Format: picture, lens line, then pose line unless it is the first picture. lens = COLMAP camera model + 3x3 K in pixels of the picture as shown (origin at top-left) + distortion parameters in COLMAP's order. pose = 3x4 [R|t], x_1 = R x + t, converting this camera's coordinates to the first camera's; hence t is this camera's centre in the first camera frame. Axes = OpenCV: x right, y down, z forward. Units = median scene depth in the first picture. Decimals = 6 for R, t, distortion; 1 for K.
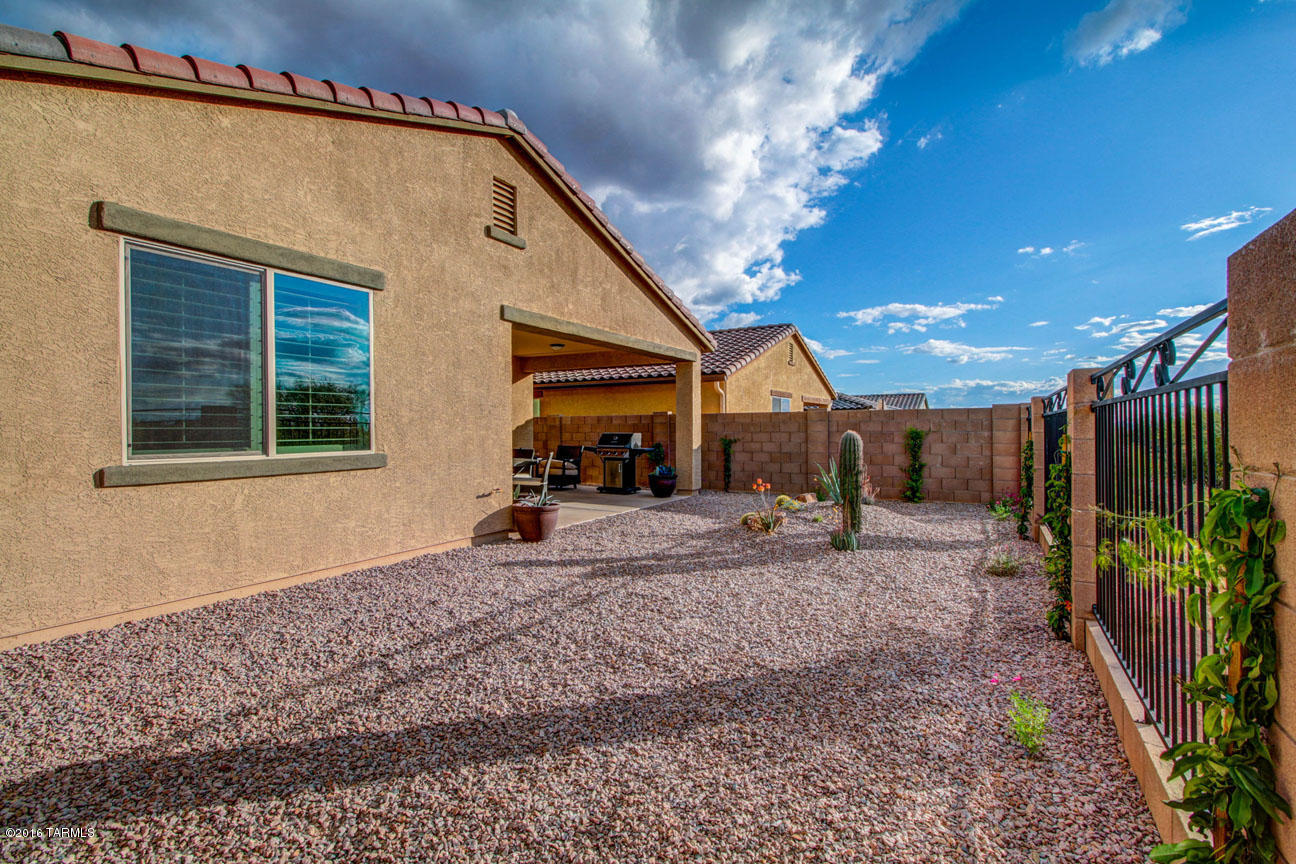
lens RADIAL K [[597.3, 0, 646.9], [0, 597.3, 430.2], [0, 0, 1]] dist [0.016915, -0.008626]
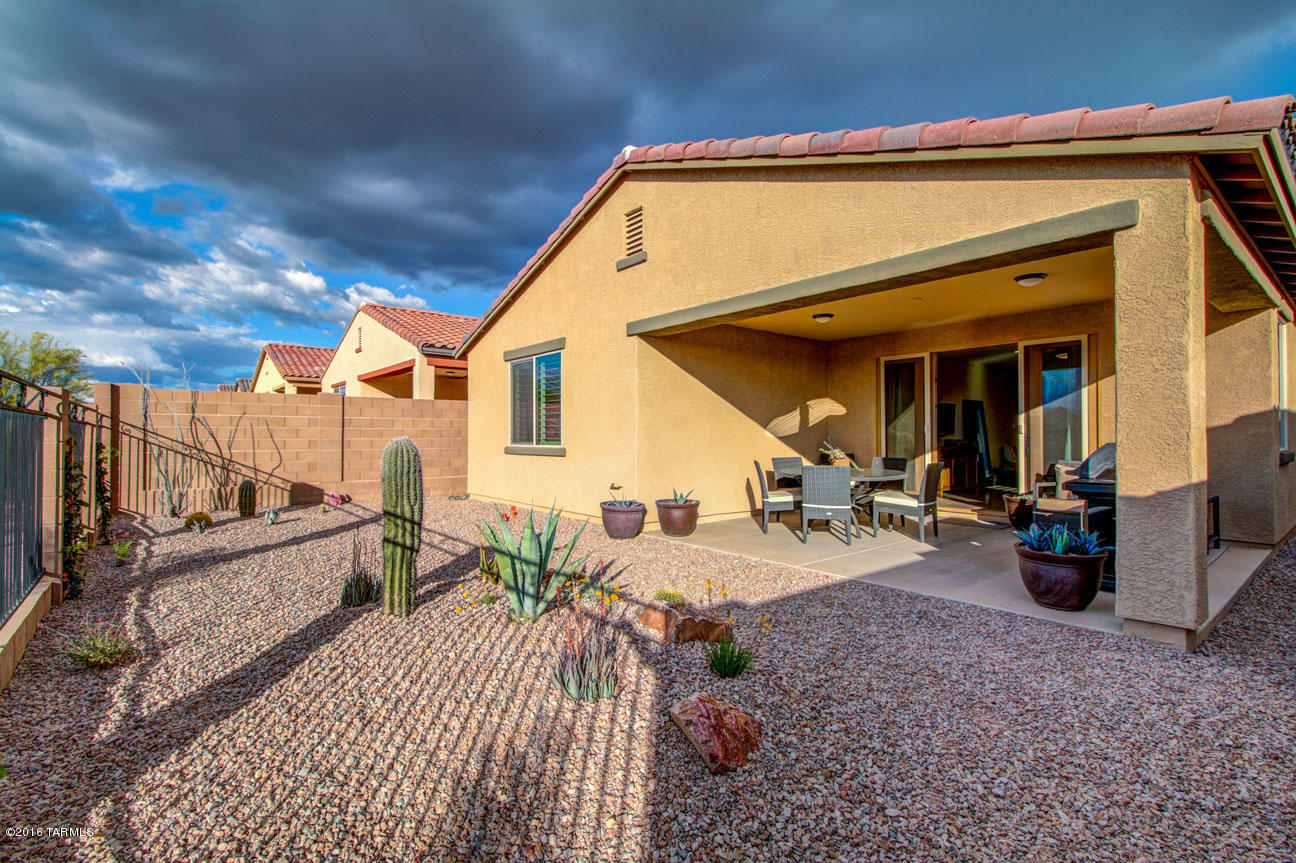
lens RADIAL K [[597.3, 0, 647.3], [0, 597.3, 430.0], [0, 0, 1]] dist [0.016915, -0.008626]
pose [[-0.354684, 0.006528, -0.934963, 0.779014], [0.007716, 0.999962, 0.004055, -0.011372], [0.934954, -0.005776, -0.354721, 1.389569]]
